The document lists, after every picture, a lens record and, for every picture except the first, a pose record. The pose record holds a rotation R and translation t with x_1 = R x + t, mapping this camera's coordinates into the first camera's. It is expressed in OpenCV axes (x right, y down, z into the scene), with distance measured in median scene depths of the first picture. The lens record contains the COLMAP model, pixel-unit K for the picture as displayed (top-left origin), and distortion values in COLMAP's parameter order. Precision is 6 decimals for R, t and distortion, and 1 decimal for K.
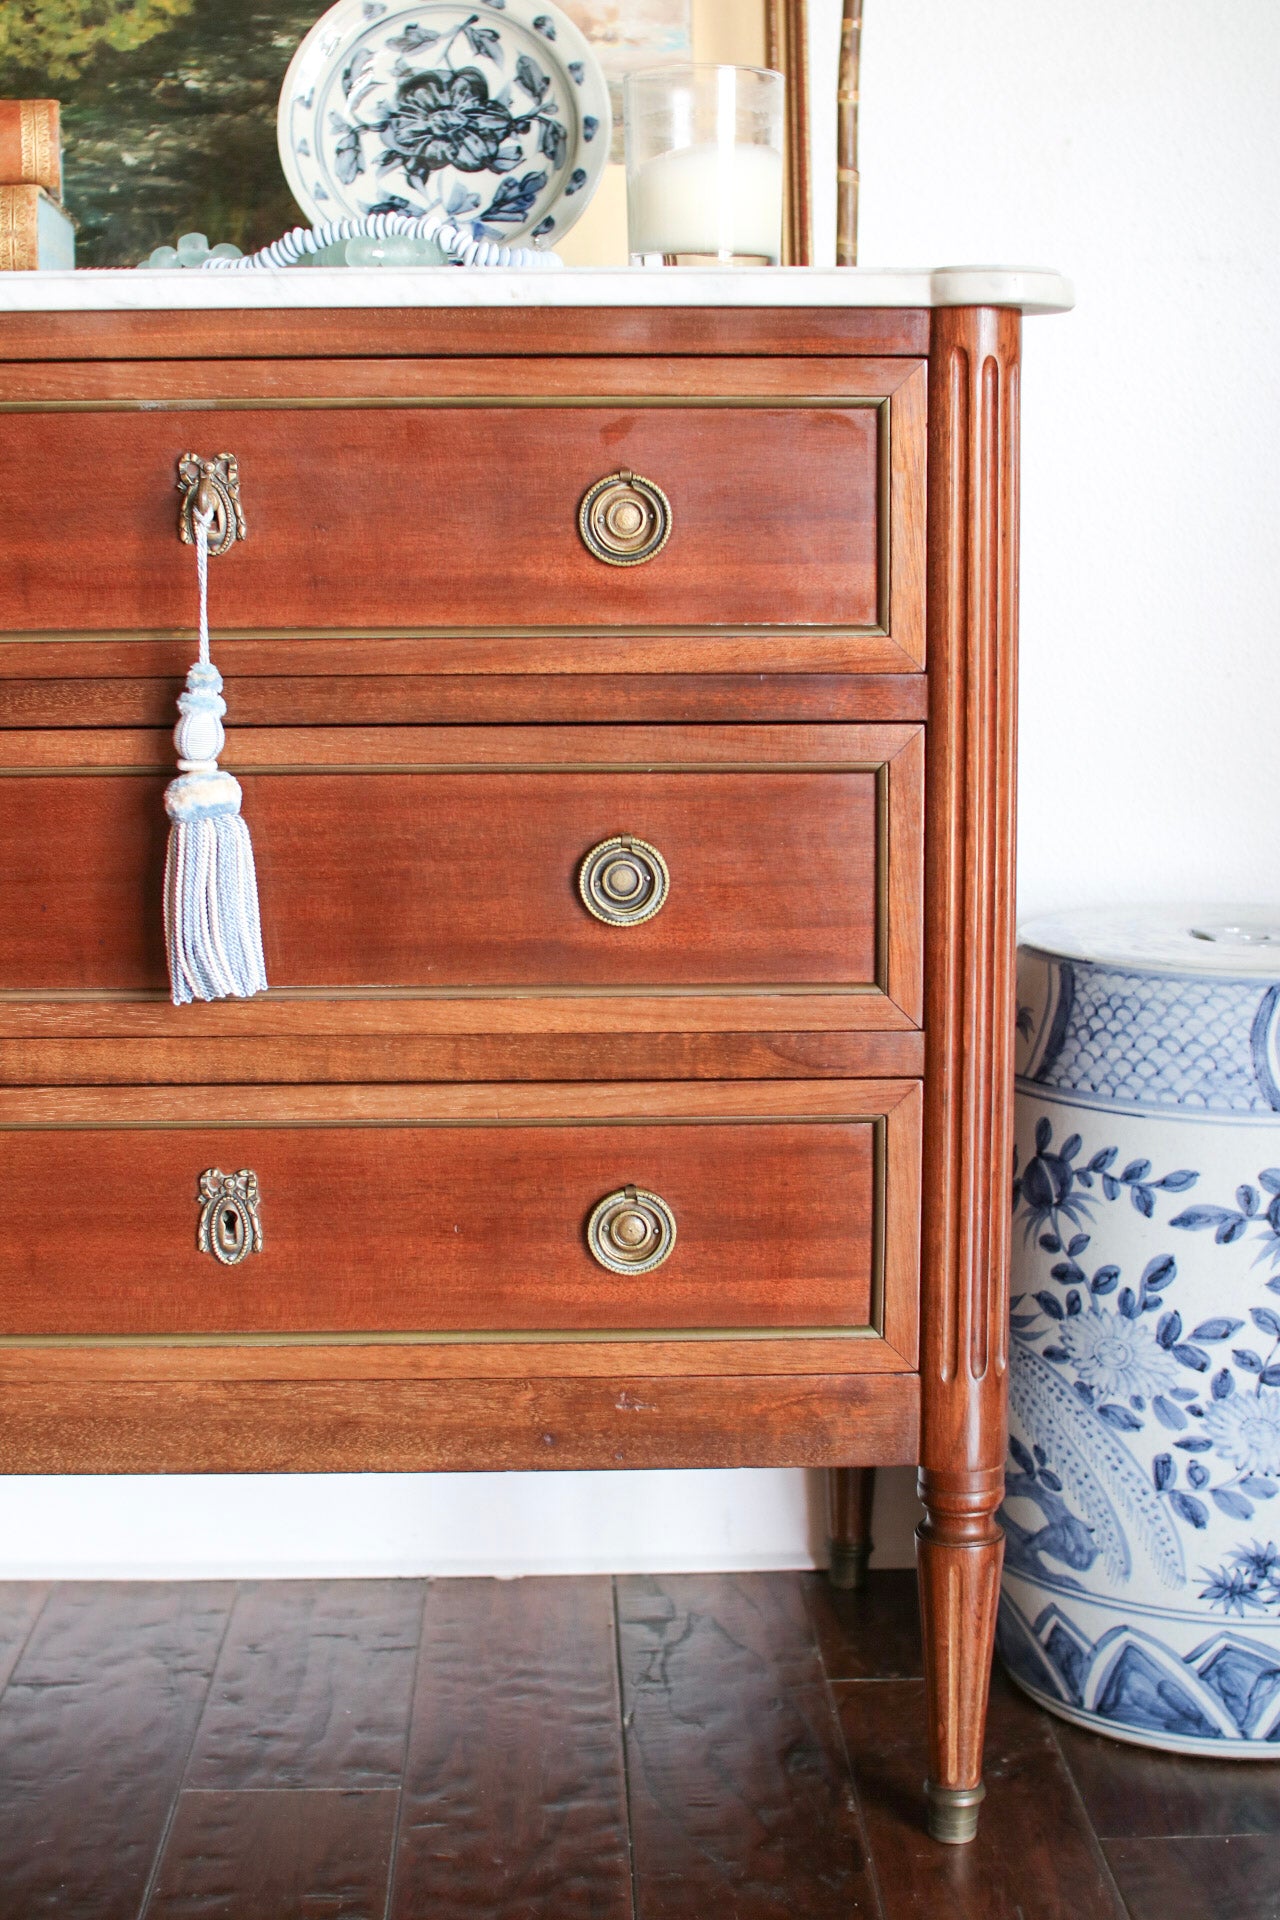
lens RADIAL K [[2678.1, 0, 640.0], [0, 2678.1, 960.0], [0, 0, 1]] dist [-0.185949, 0.273100]
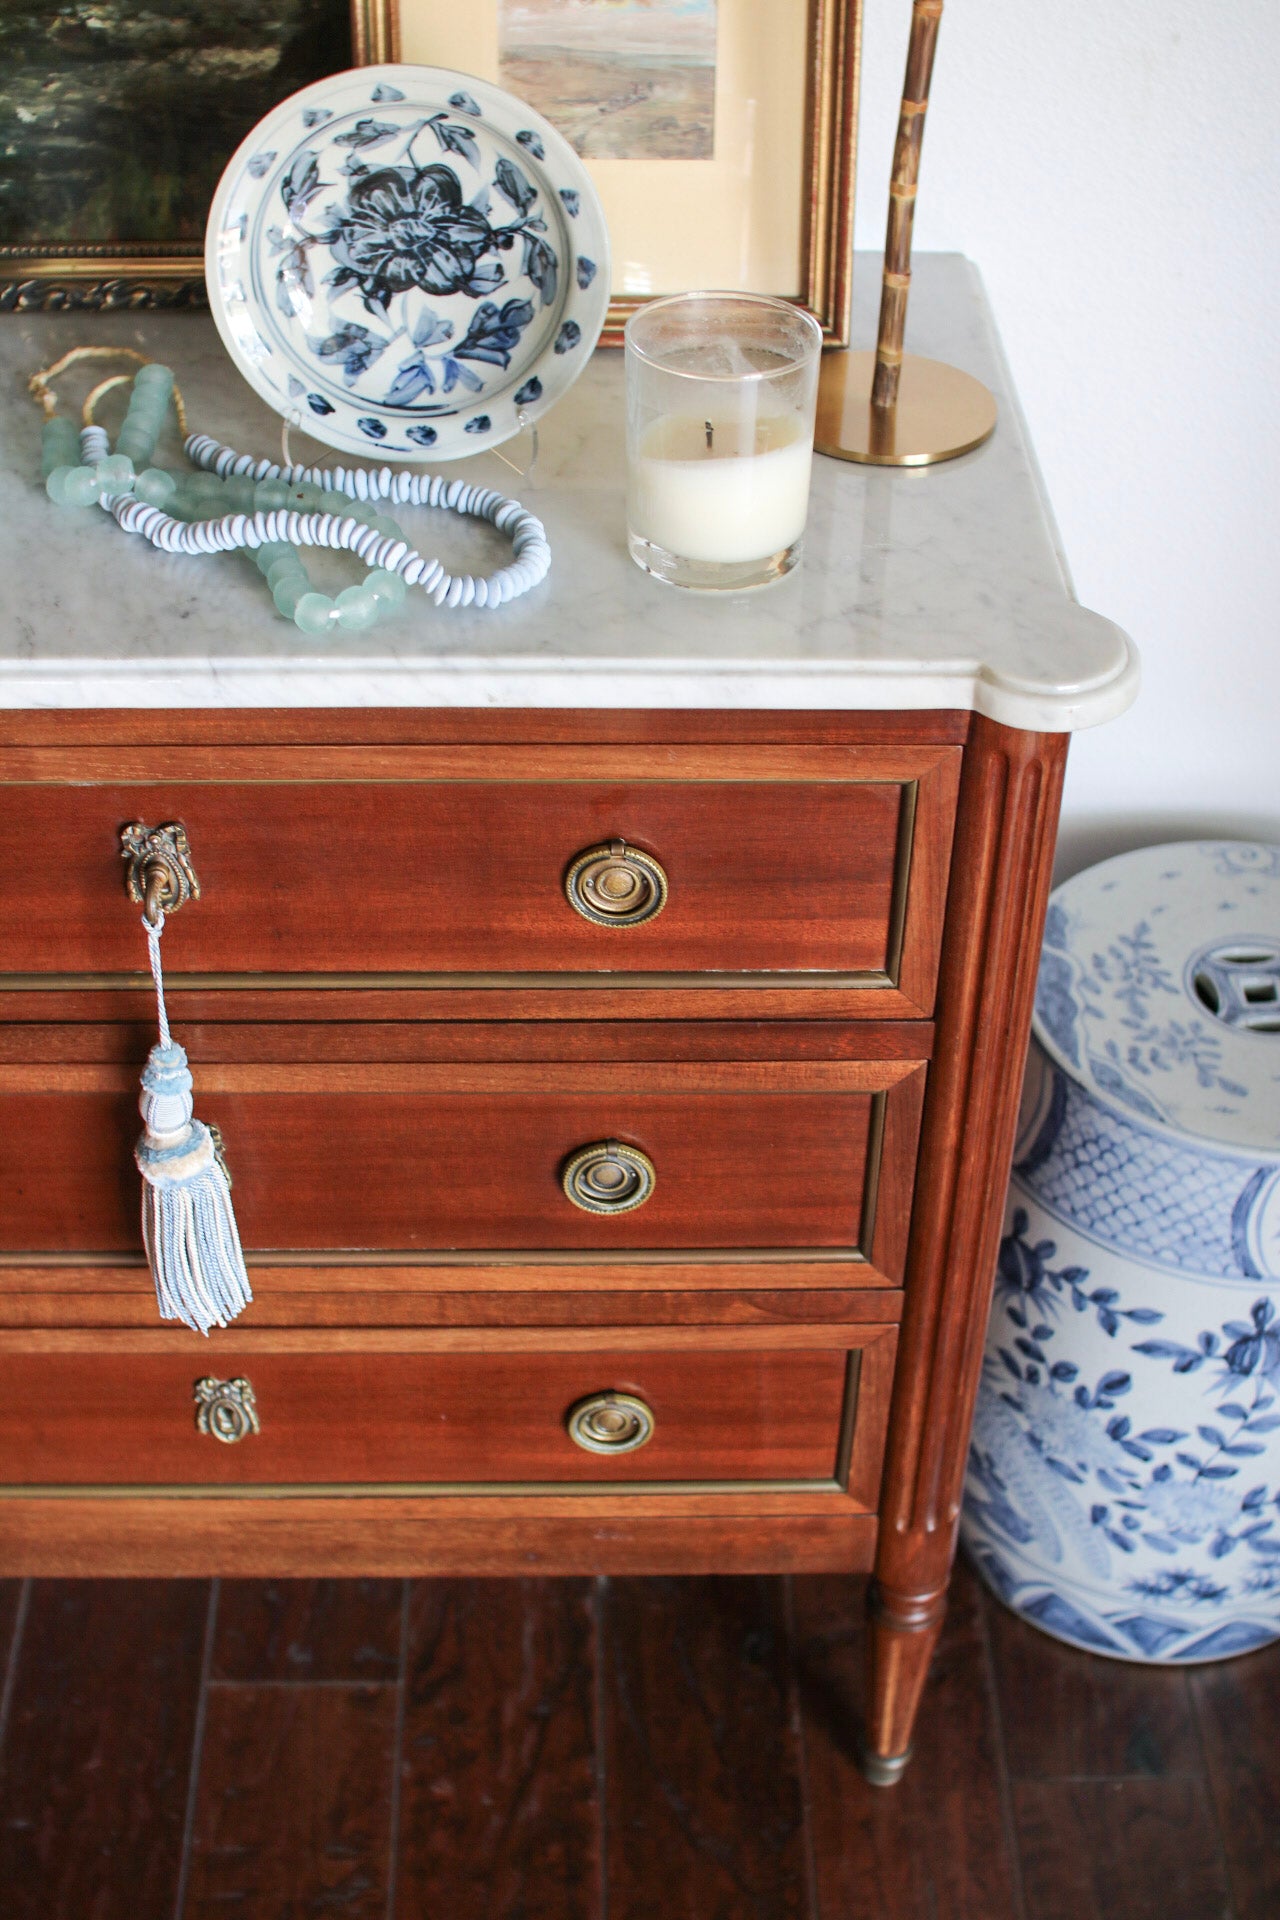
lens RADIAL K [[2678.1, 0, 640.0], [0, 2678.1, 960.0], [0, 0, 1]] dist [-0.185949, 0.273100]
pose [[0.999729, 0.022106, 0.007277, -0.003218], [-0.022755, 0.862870, 0.504913, -0.547931], [0.004882, -0.504942, 0.863139, 0.179804]]
